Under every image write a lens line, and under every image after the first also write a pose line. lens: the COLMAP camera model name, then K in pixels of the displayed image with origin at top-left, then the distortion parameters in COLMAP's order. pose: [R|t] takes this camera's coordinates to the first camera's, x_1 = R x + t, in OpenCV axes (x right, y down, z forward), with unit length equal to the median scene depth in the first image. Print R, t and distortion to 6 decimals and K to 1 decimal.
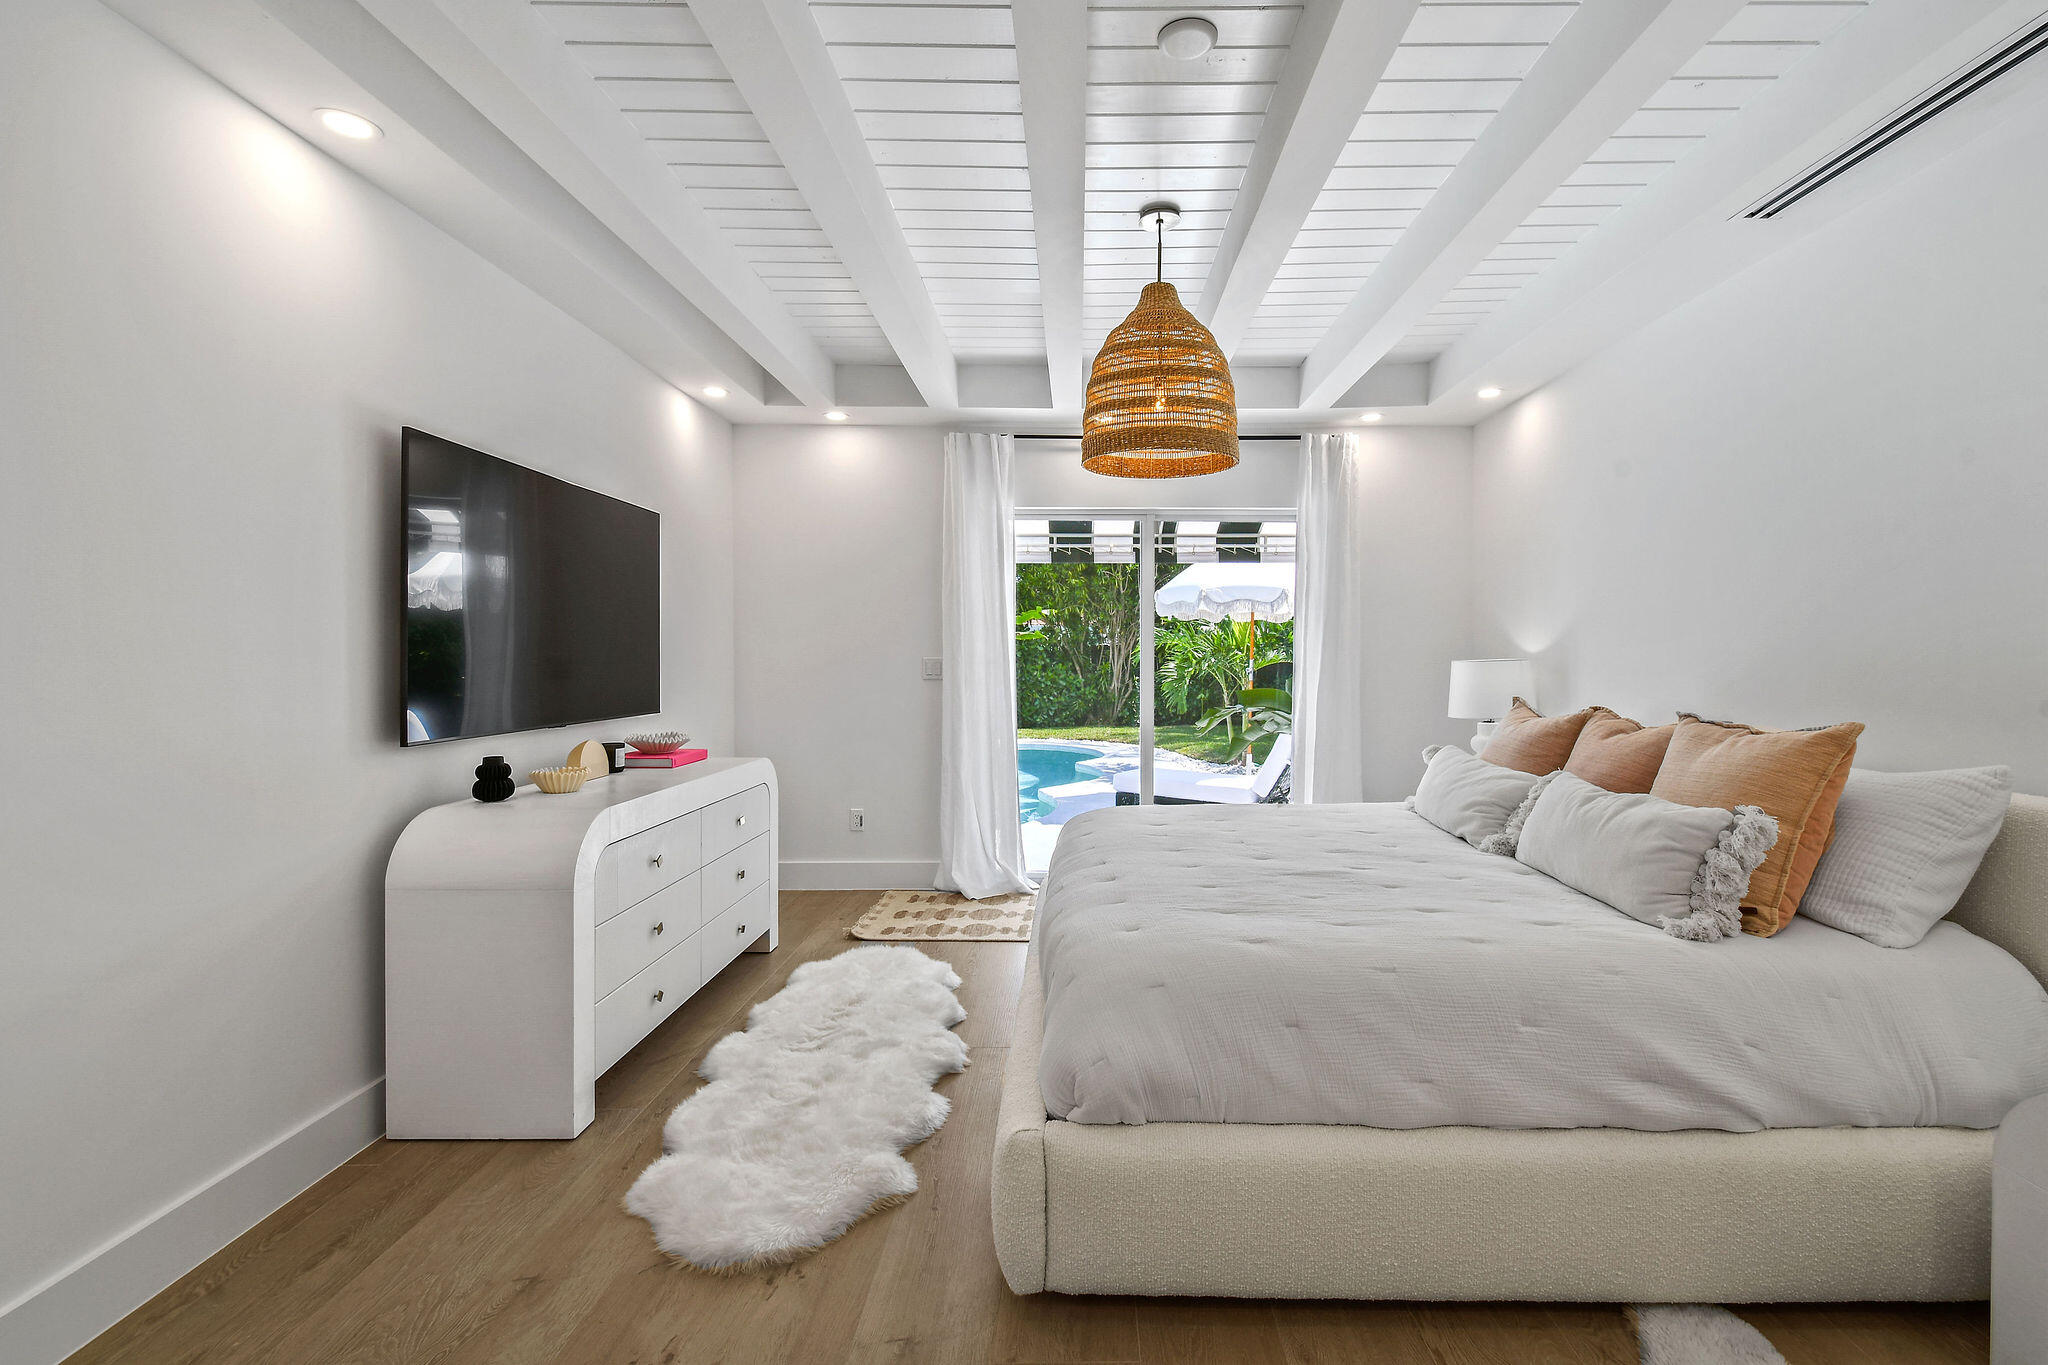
lens RADIAL K [[911.9, 0, 1039.5], [0, 911.9, 676.5], [0, 0, 1]] dist [0.010724, -0.007899]
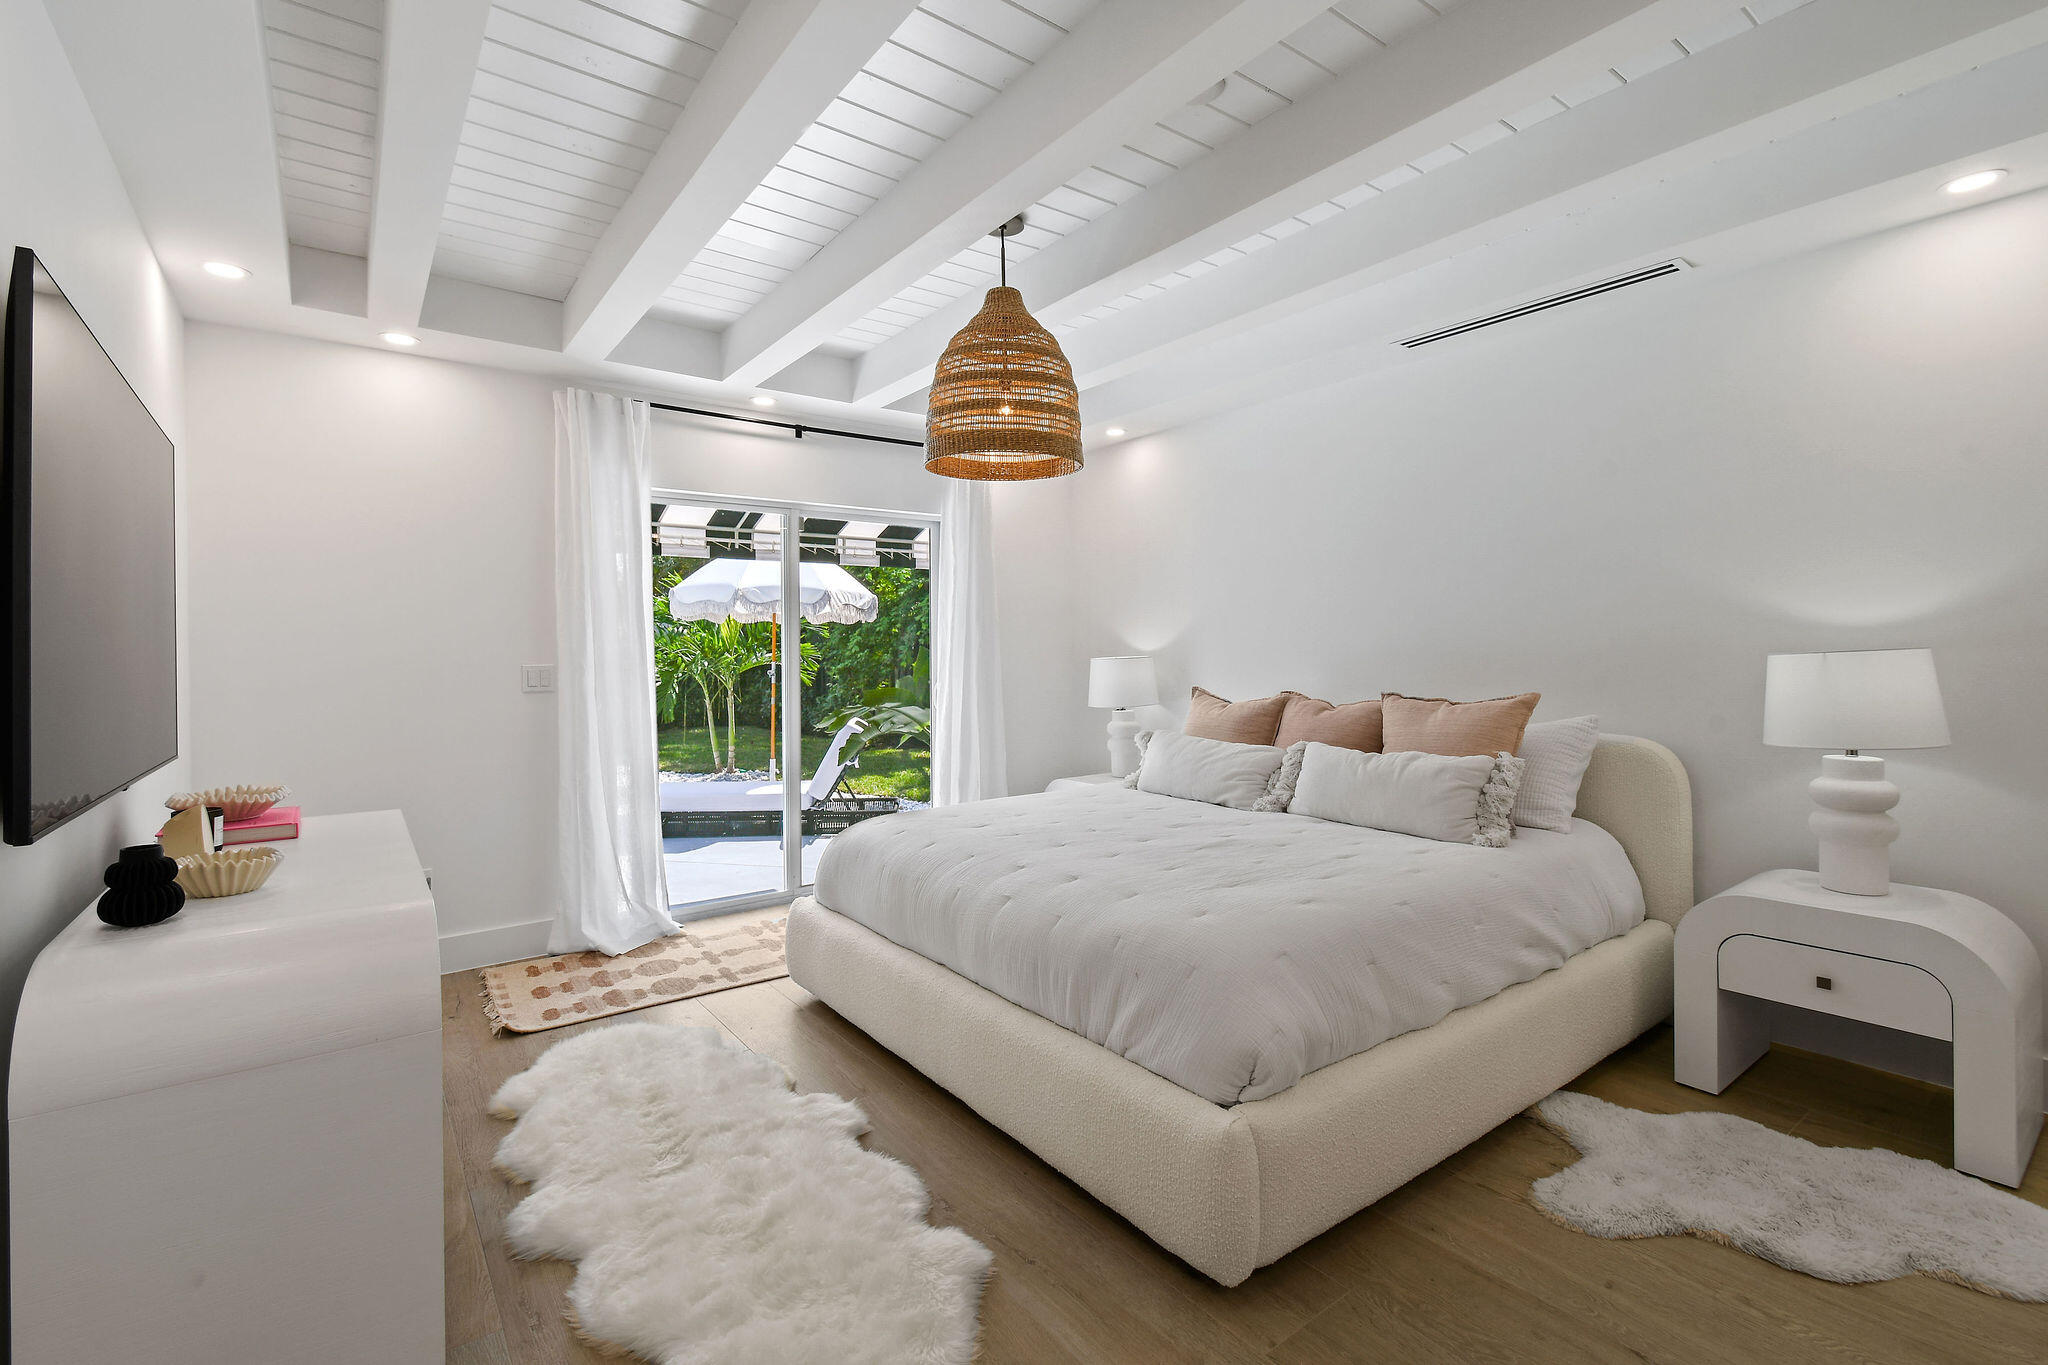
lens RADIAL K [[911.9, 0, 1031.9], [0, 911.9, 672.3], [0, 0, 1]] dist [0.010724, -0.007899]
pose [[0.796316, -0.024631, 0.604379, -0.459407], [0.028556, 0.999587, 0.003113, -0.008140], [-0.604207, 0.014780, 0.796691, 0.183015]]
